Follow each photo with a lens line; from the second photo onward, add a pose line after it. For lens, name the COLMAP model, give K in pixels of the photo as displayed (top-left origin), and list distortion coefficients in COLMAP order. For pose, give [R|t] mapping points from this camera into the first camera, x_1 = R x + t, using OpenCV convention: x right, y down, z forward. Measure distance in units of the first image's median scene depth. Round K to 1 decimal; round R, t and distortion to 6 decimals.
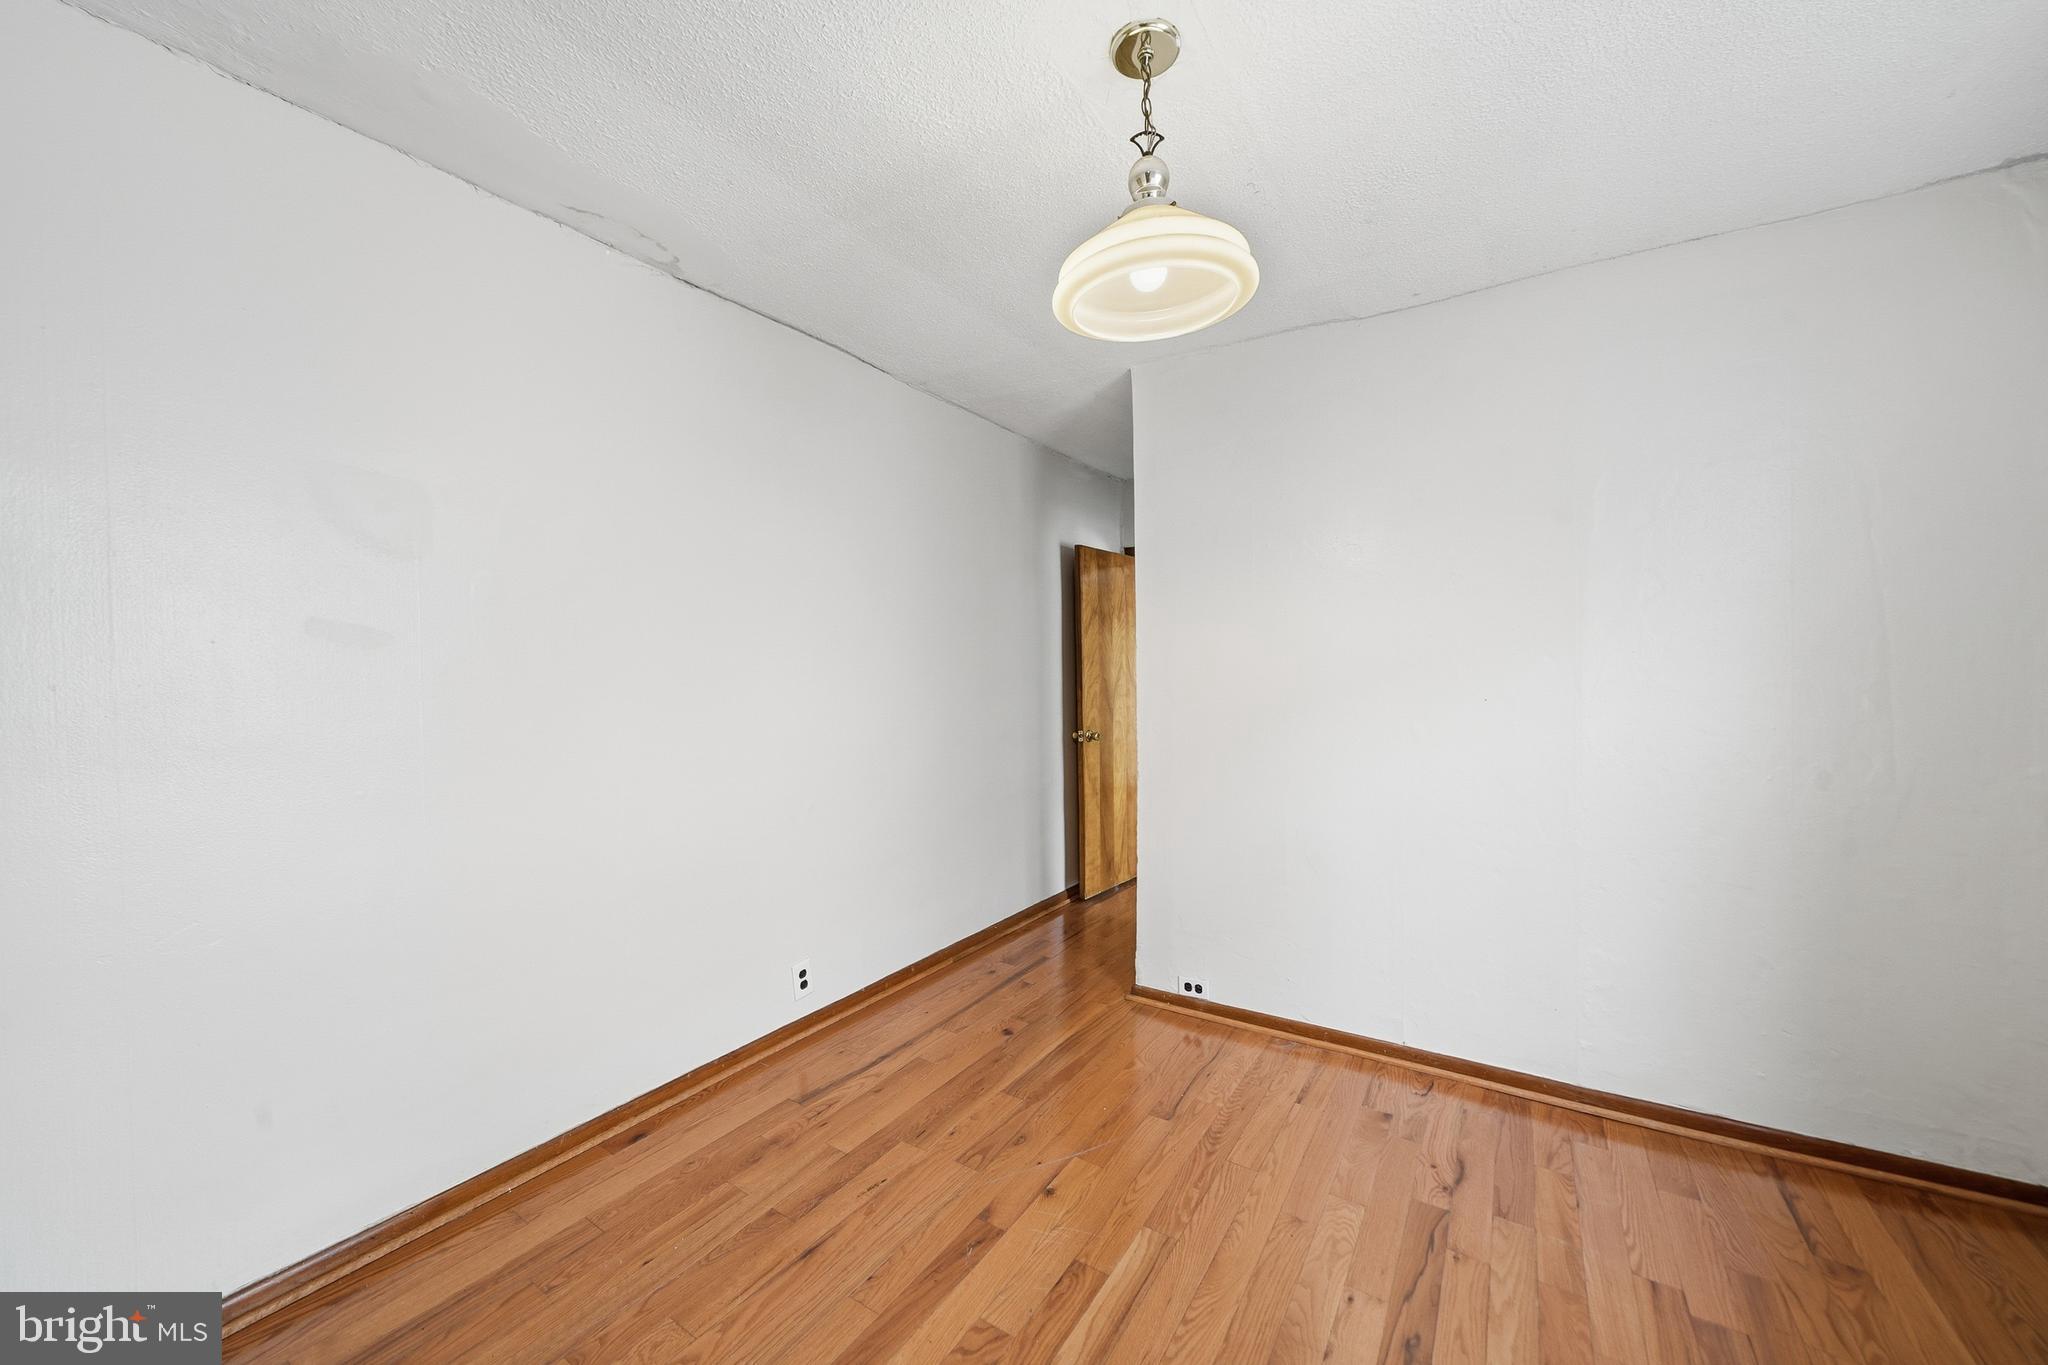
lens RADIAL K [[785.5, 0, 981.6], [0, 785.5, 701.5], [0, 0, 1]] dist [-0.001681, 0.001103]
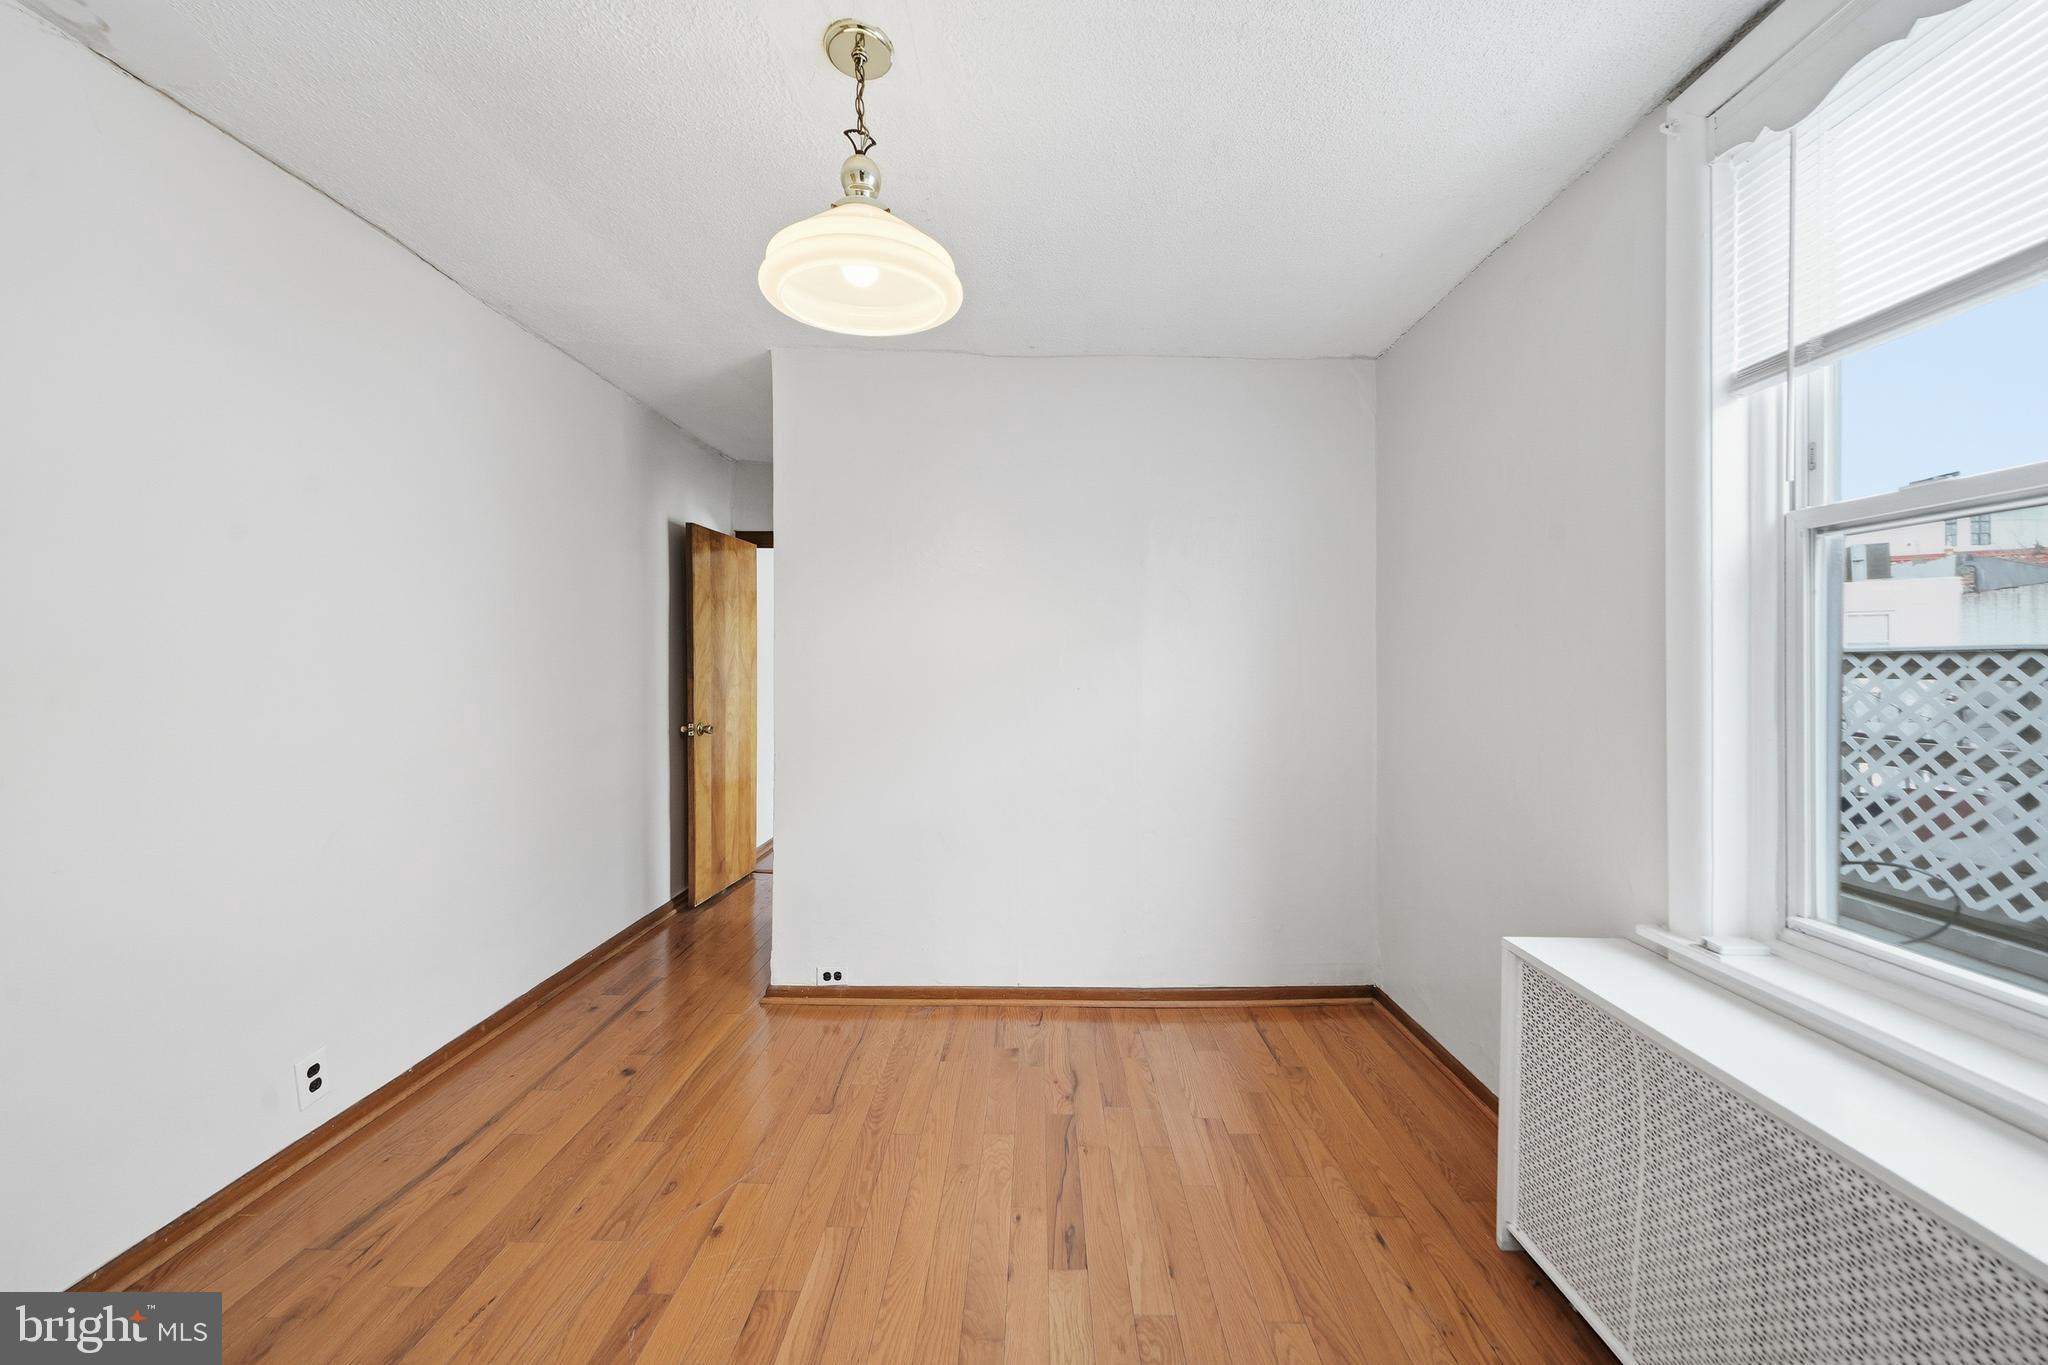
lens RADIAL K [[785.5, 0, 1015.8], [0, 785.5, 680.3], [0, 0, 1]] dist [-0.001681, 0.001103]
pose [[0.829687, -0.001477, 0.558226, -0.124724], [0.007858, 0.999928, -0.009034, -0.004838], [-0.558173, 0.011882, 0.829640, 0.037714]]
